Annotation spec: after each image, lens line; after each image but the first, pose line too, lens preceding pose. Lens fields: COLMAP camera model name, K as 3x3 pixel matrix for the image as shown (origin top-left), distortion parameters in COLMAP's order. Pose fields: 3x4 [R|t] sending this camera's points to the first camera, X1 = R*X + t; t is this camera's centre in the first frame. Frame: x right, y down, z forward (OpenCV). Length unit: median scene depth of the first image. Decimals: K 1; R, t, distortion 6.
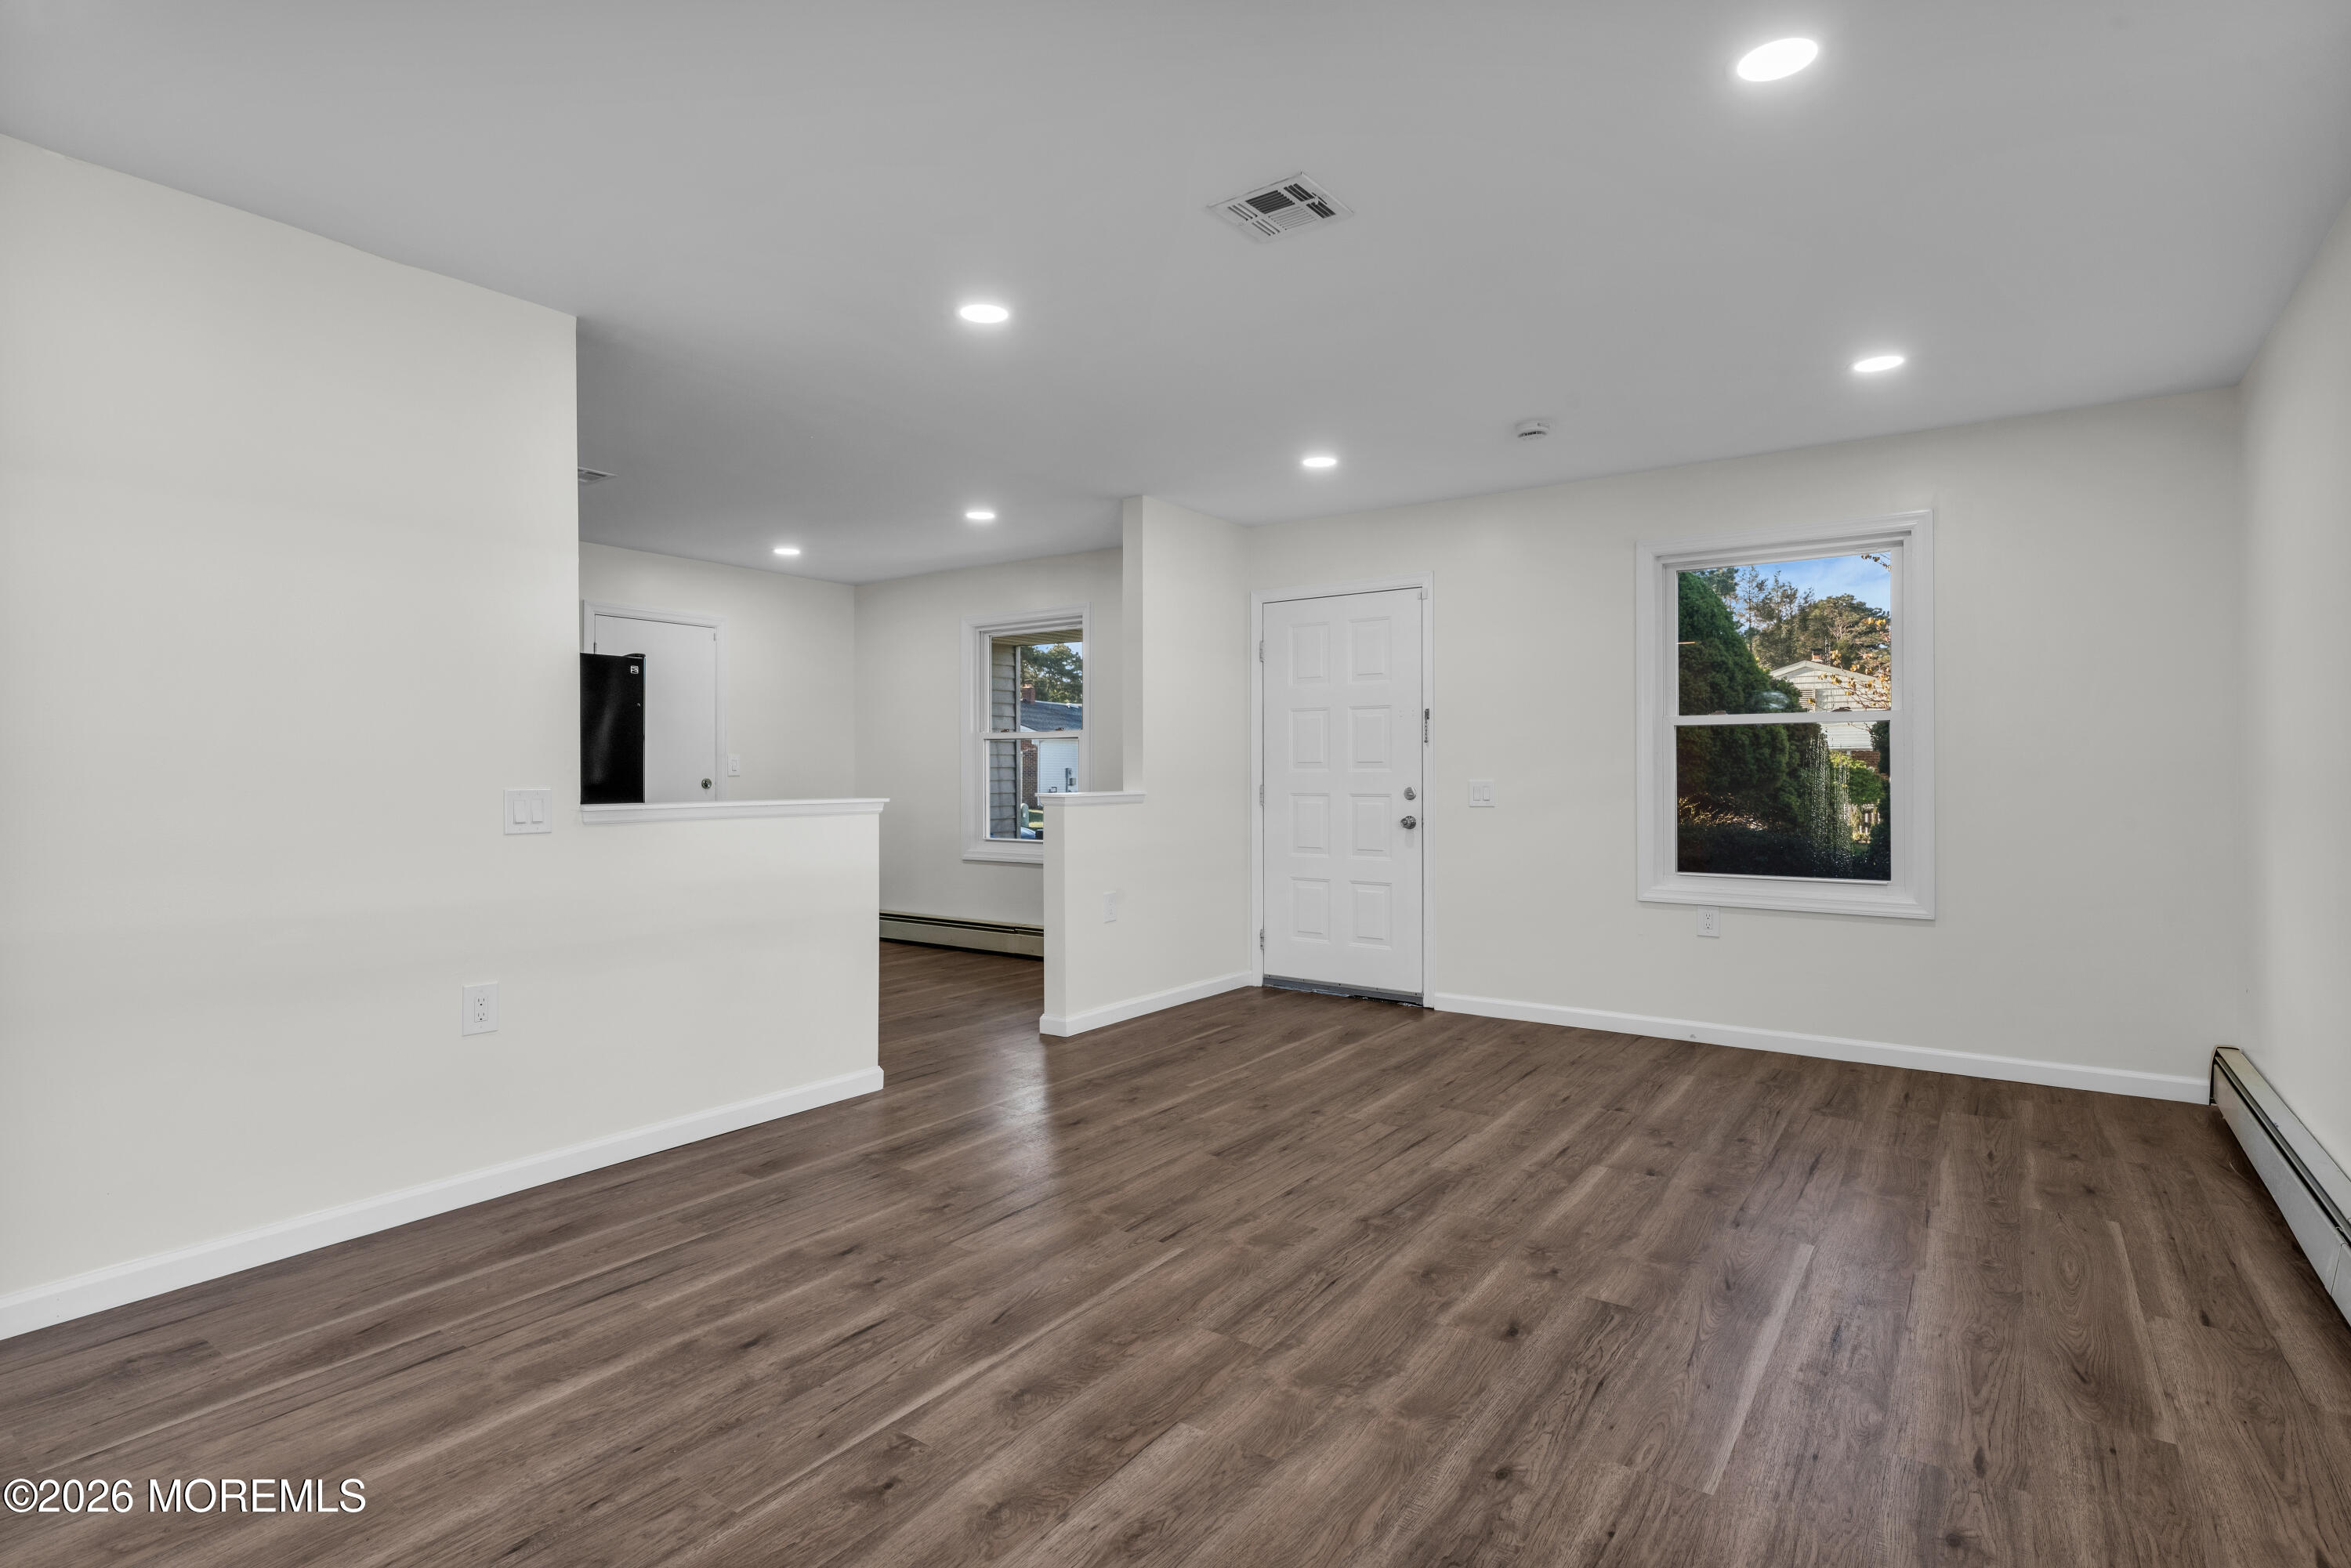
lens RADIAL K [[1120.2, 0, 1166.0], [0, 1120.2, 780.6], [0, 0, 1]] dist [0.010893, -0.001498]
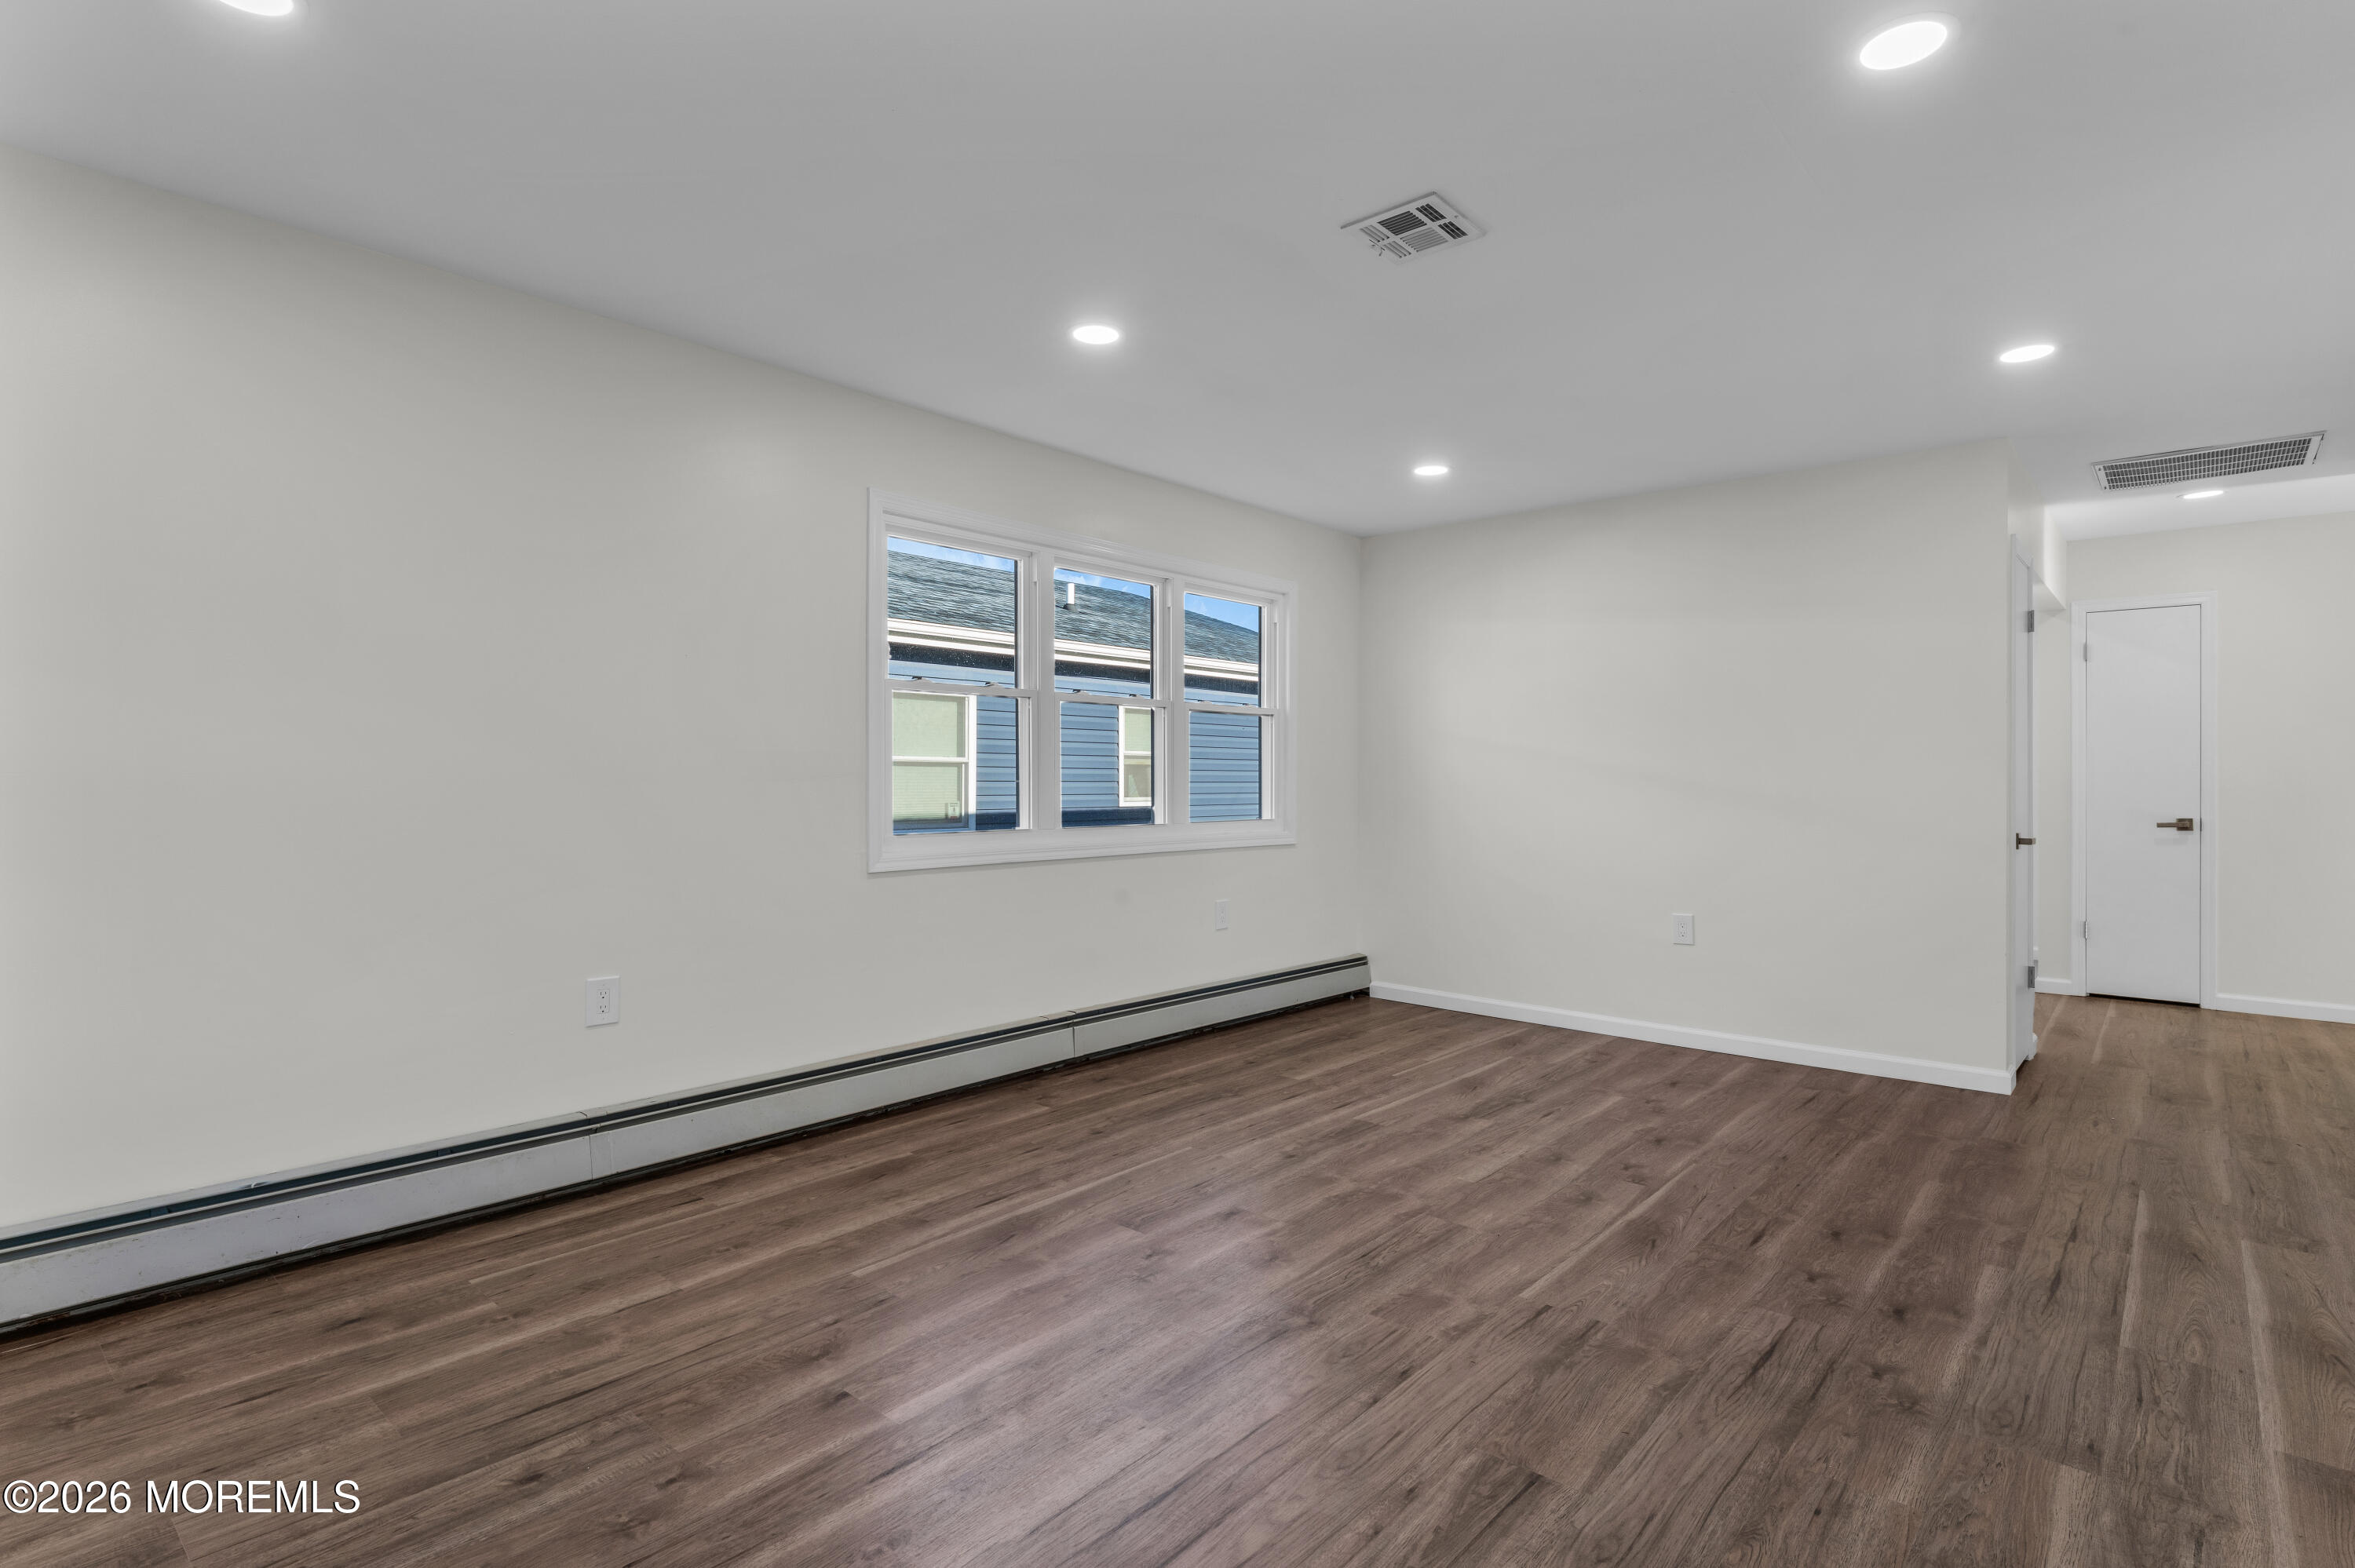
lens RADIAL K [[1122.0, 0, 1168.0], [0, 1122.0, 780.6], [0, 0, 1]] dist [0.010893, -0.001498]
pose [[-0.994543, -0.004564, 0.104228, 0.223584], [-0.003868, 0.999969, 0.006882, -0.017253], [-0.104256, 0.006441, -0.994530, 2.075386]]
